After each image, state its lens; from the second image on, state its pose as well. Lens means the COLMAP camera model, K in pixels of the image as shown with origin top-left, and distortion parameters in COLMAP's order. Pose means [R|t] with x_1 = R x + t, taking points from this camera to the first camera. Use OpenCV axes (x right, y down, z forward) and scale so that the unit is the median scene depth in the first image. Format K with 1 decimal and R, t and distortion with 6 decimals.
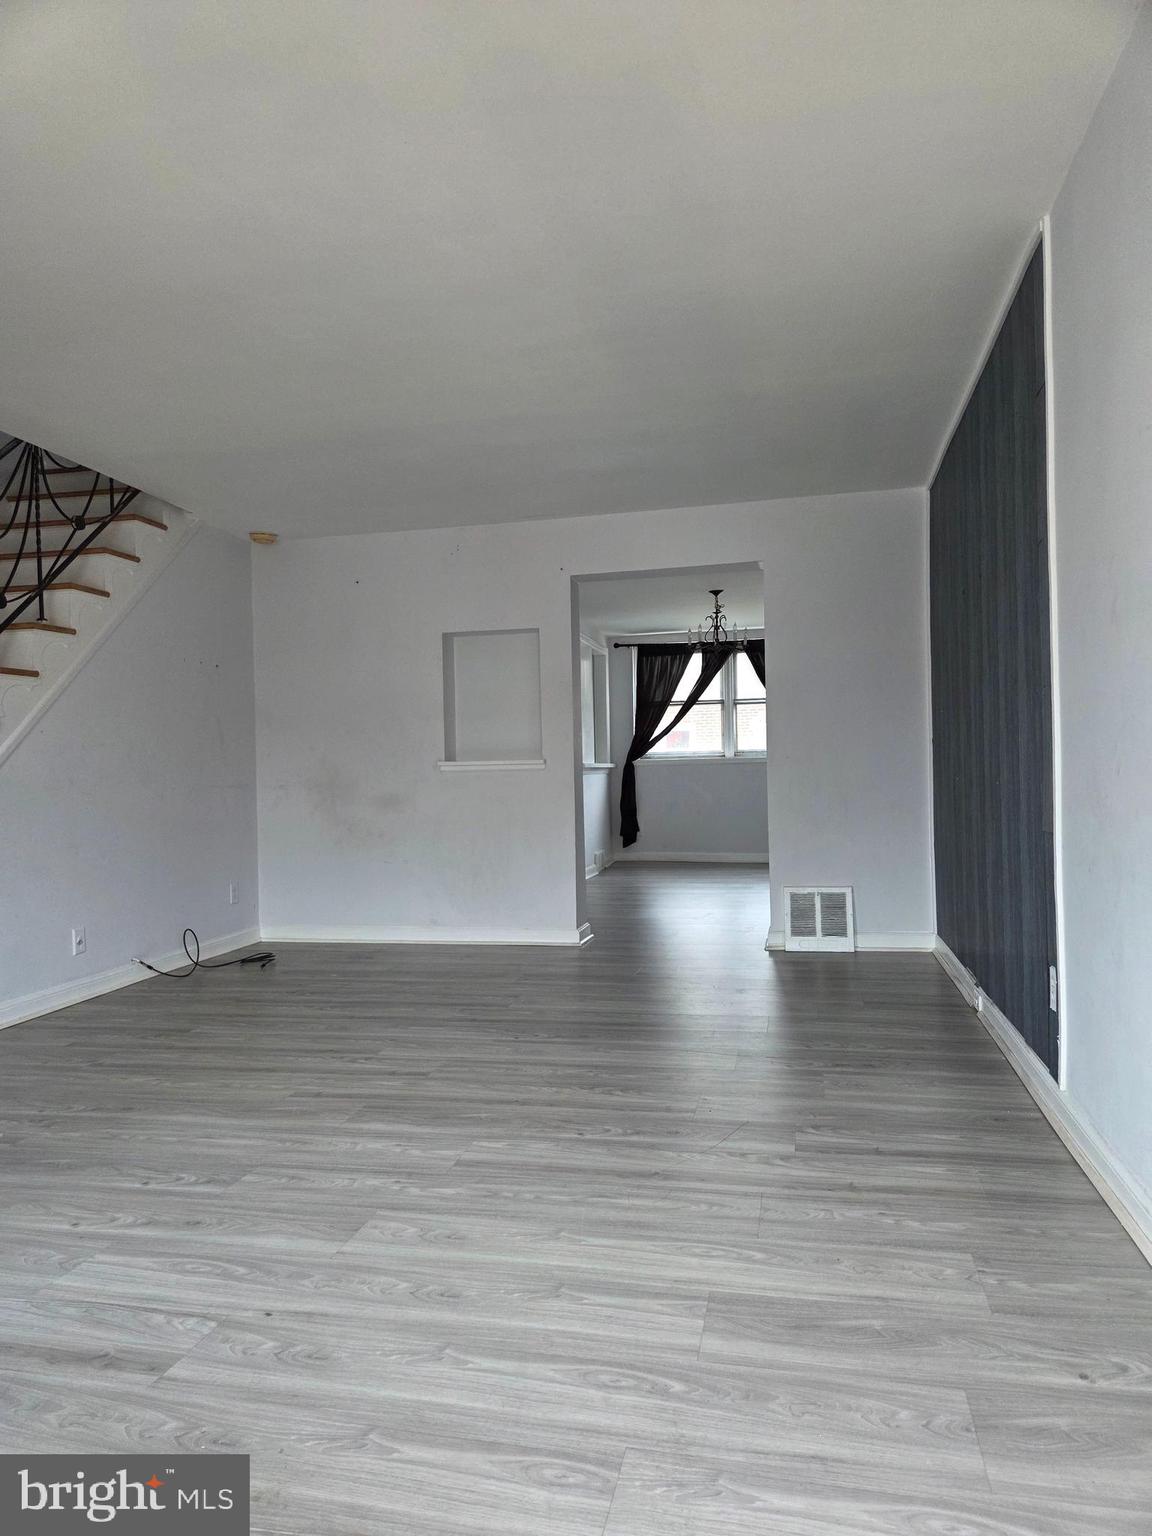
lens RADIAL K [[982.8, 0, 579.0], [0, 982.8, 756.0], [0, 0, 1]] dist [0.081271, -0.066334]
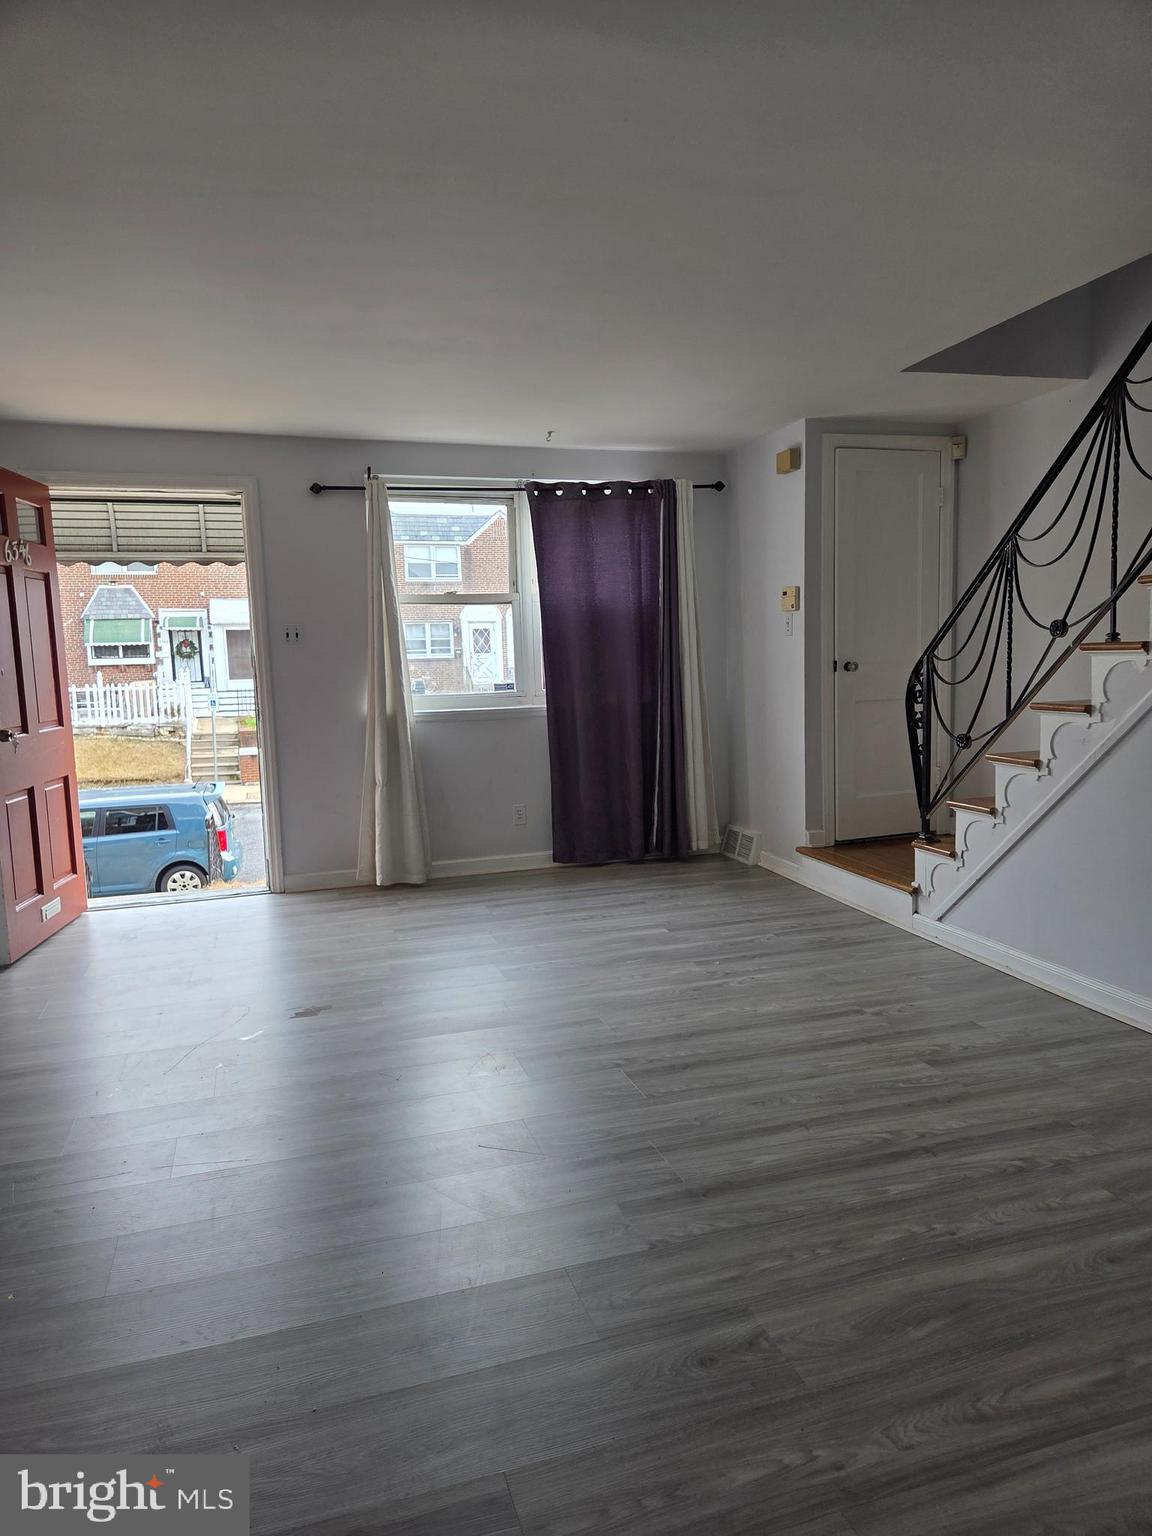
lens RADIAL K [[982.8, 0, 579.0], [0, 982.8, 756.0], [0, 0, 1]] dist [0.081271, -0.066334]
pose [[-0.852393, 0.098819, -0.513479, 0.065004], [0.049999, 0.992884, 0.108080, -0.018052], [0.520506, 0.066453, -0.851268, 0.453265]]
